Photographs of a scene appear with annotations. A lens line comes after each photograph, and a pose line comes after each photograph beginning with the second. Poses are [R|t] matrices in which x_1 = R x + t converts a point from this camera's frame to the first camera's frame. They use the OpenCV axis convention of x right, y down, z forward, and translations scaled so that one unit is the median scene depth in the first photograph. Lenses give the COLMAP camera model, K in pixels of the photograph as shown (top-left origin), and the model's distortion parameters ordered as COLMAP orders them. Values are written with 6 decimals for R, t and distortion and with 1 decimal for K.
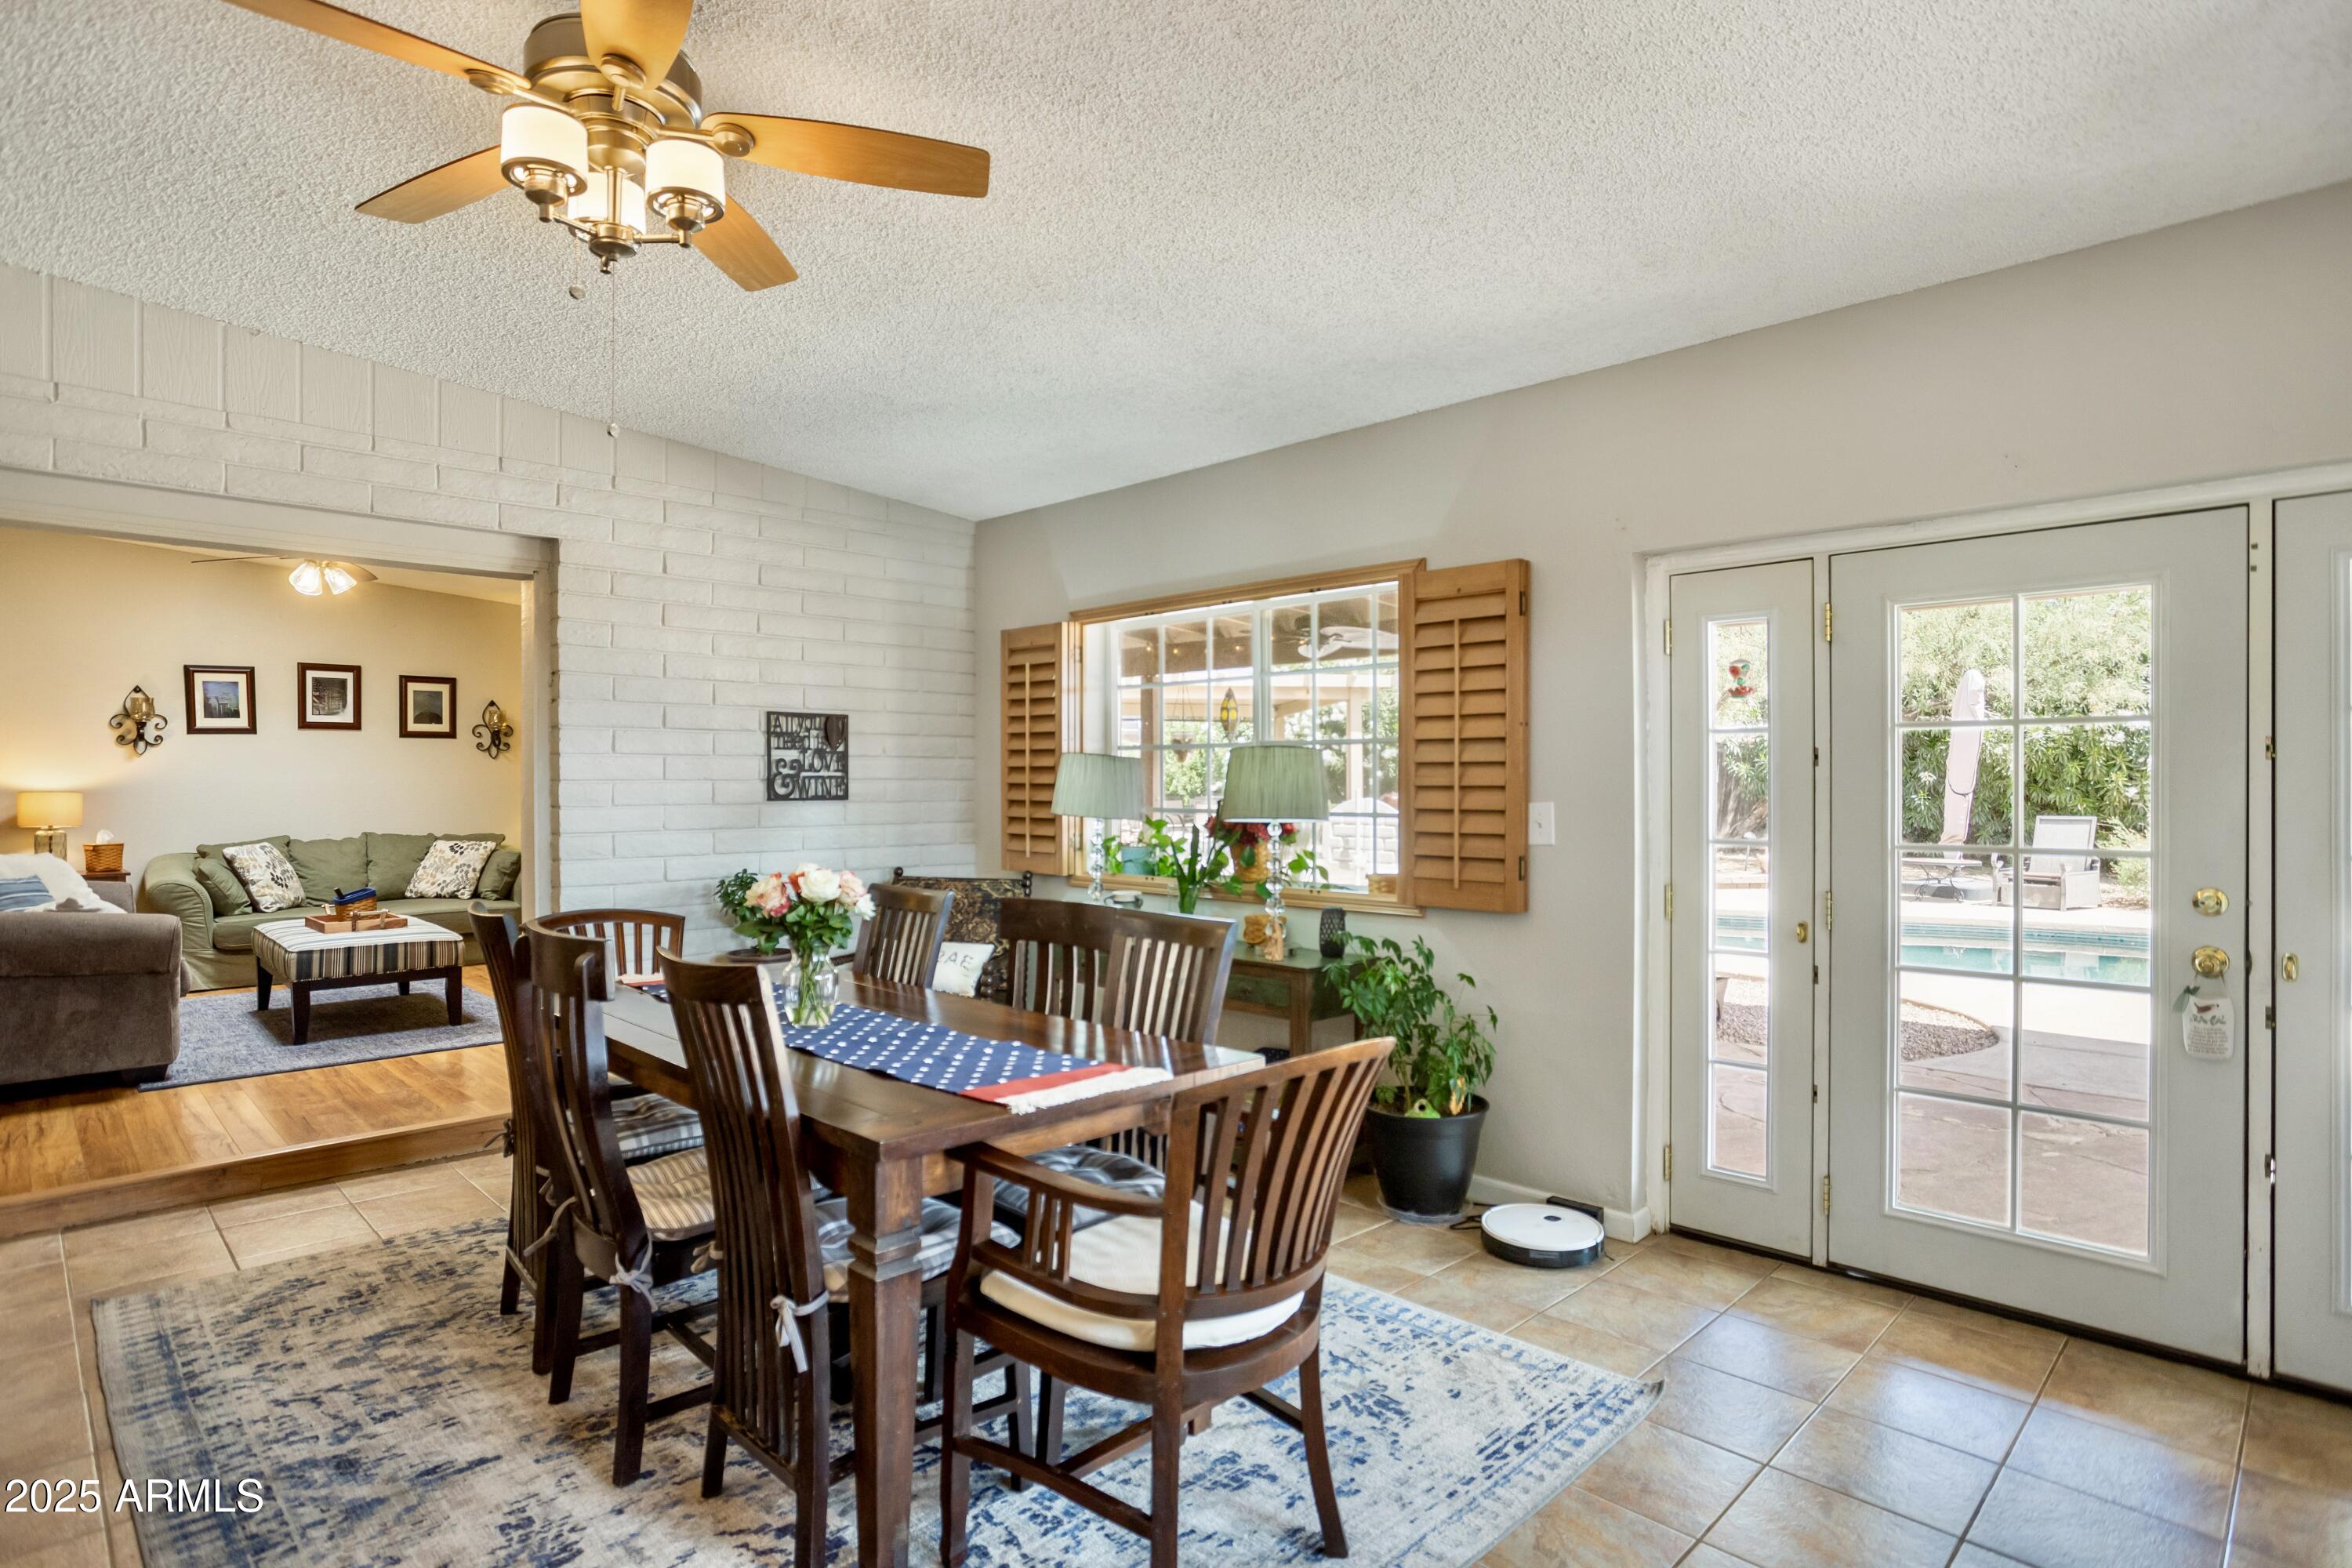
lens RADIAL K [[1210.2, 0, 1184.3], [0, 1210.2, 794.4], [0, 0, 1]] dist [-0.071993, 0.039773]
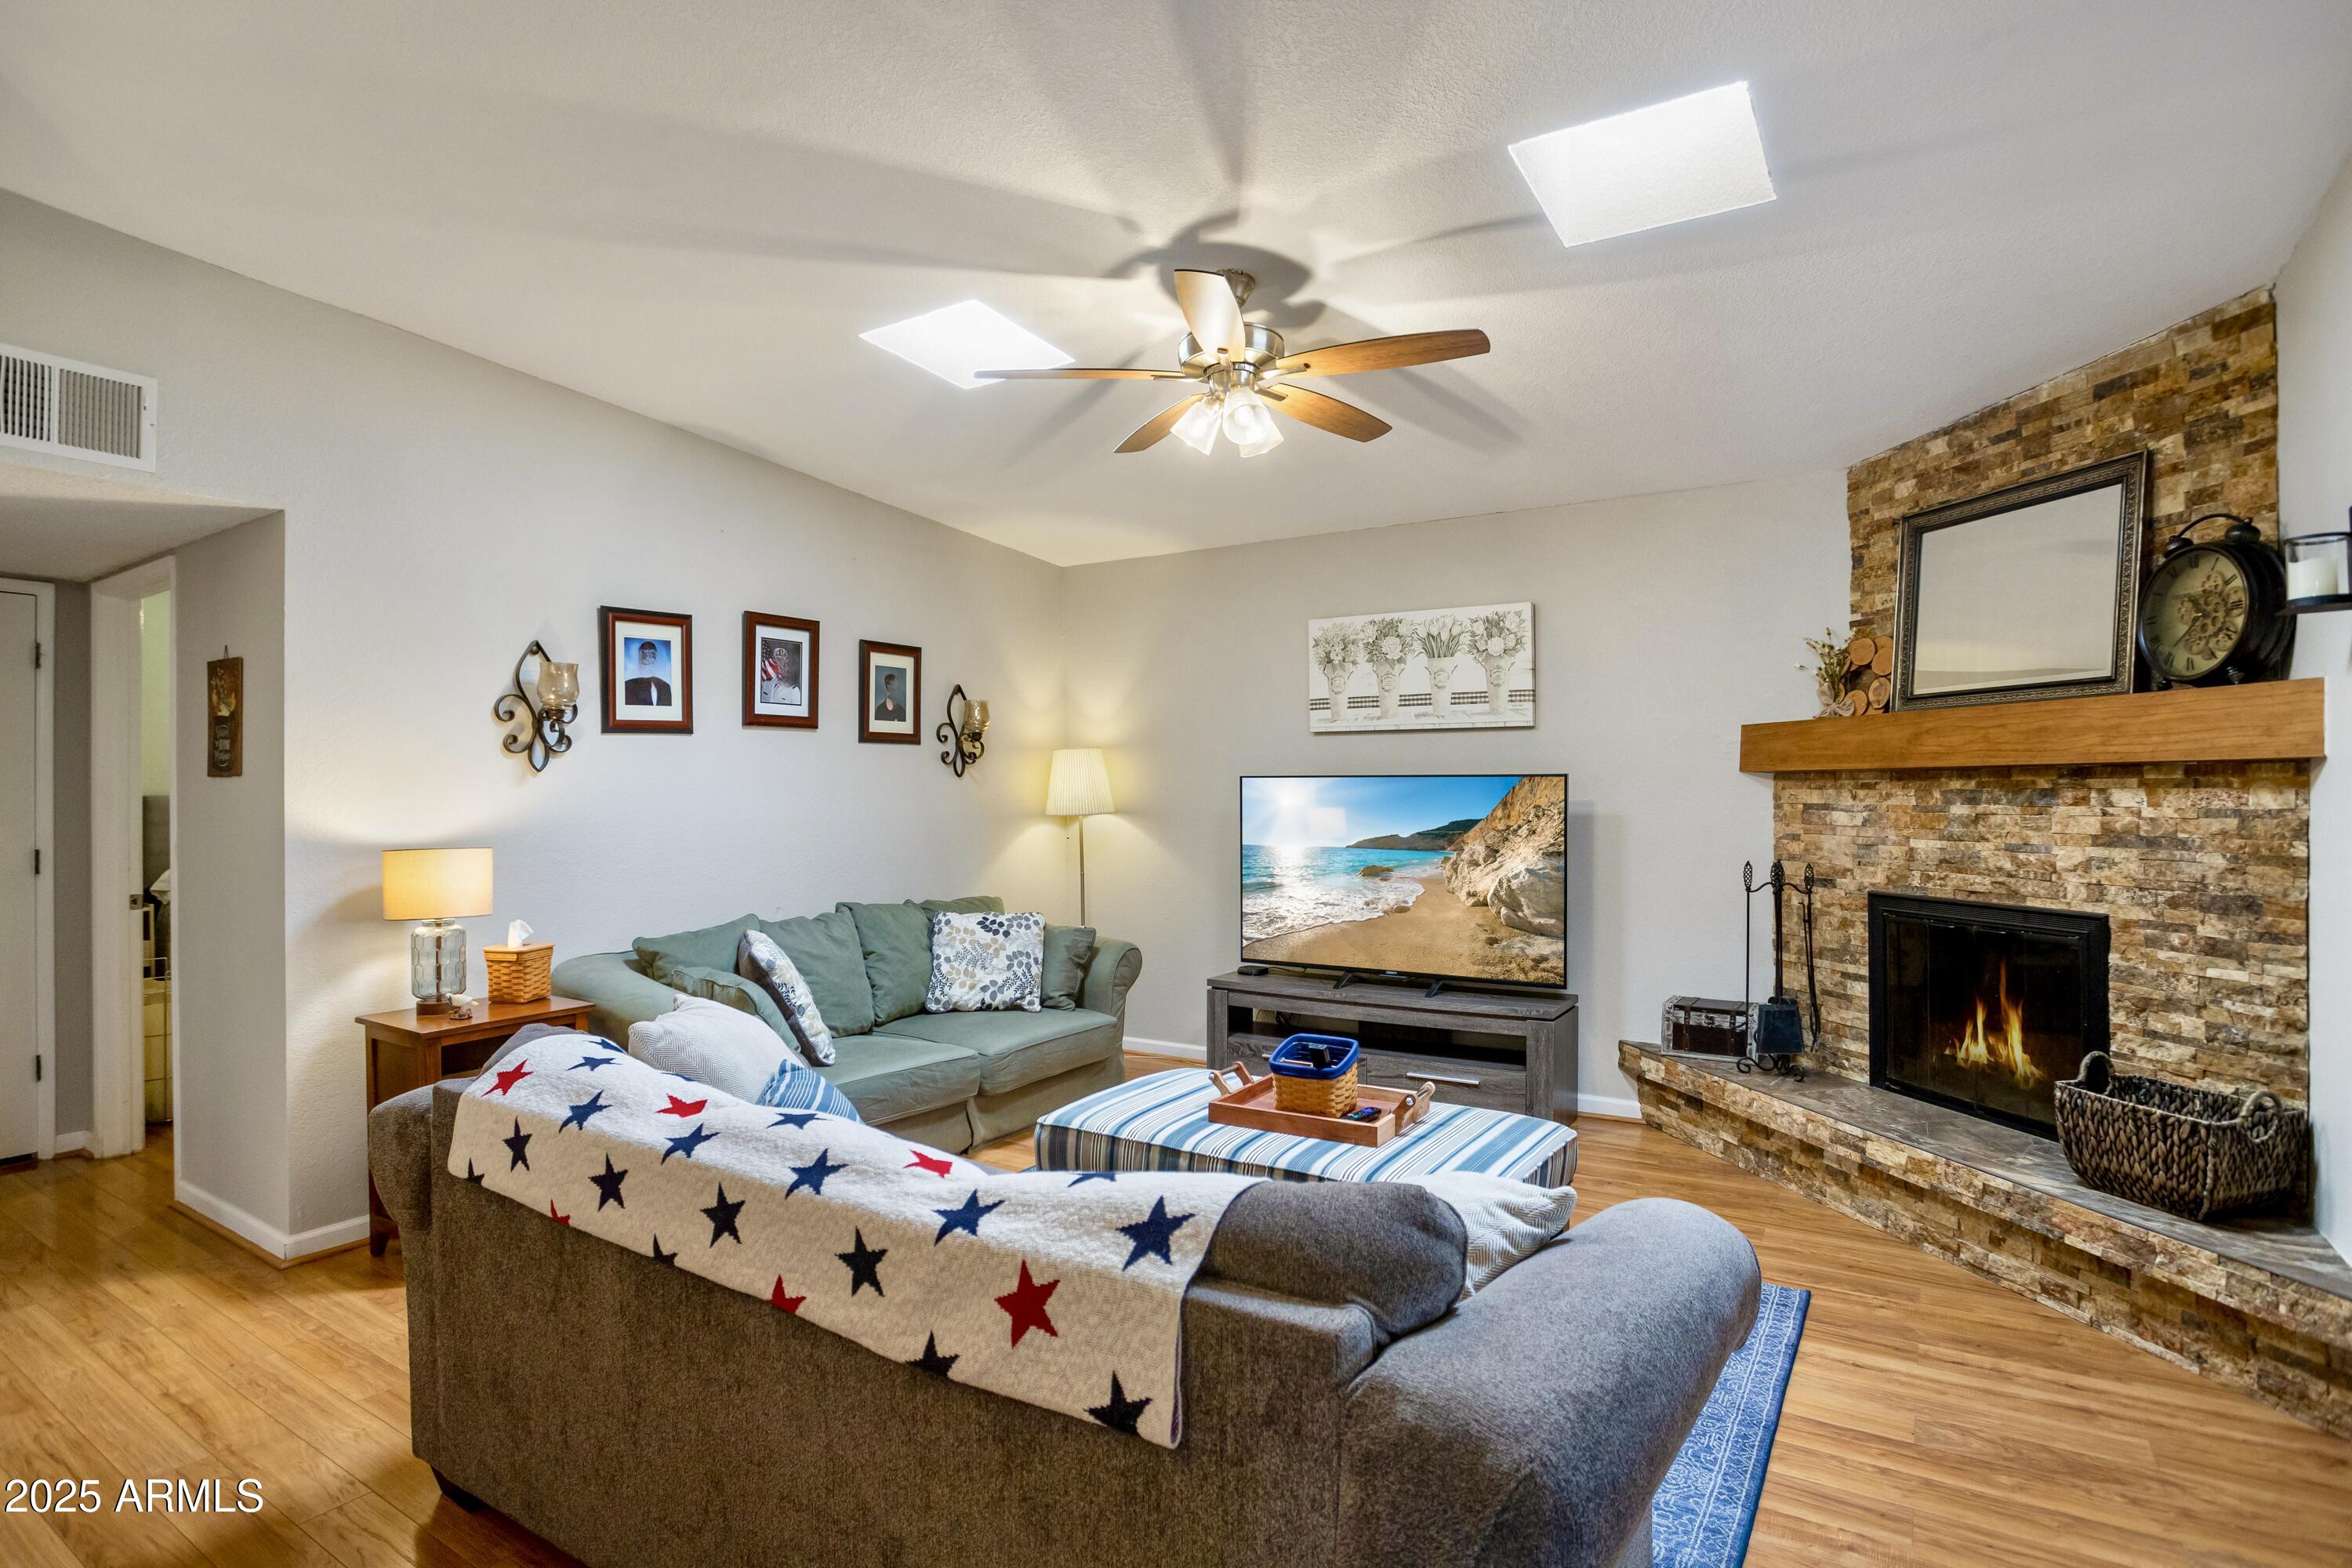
lens RADIAL K [[1213.6, 0, 1177.1], [0, 1213.6, 777.5], [0, 0, 1]] dist [-0.058267, 0.028961]
pose [[0.978327, 0.000457, 0.207065, -0.661937], [0.004690, 0.999692, -0.024365, -0.015002], [-0.207012, 0.024808, 0.978024, 0.377796]]
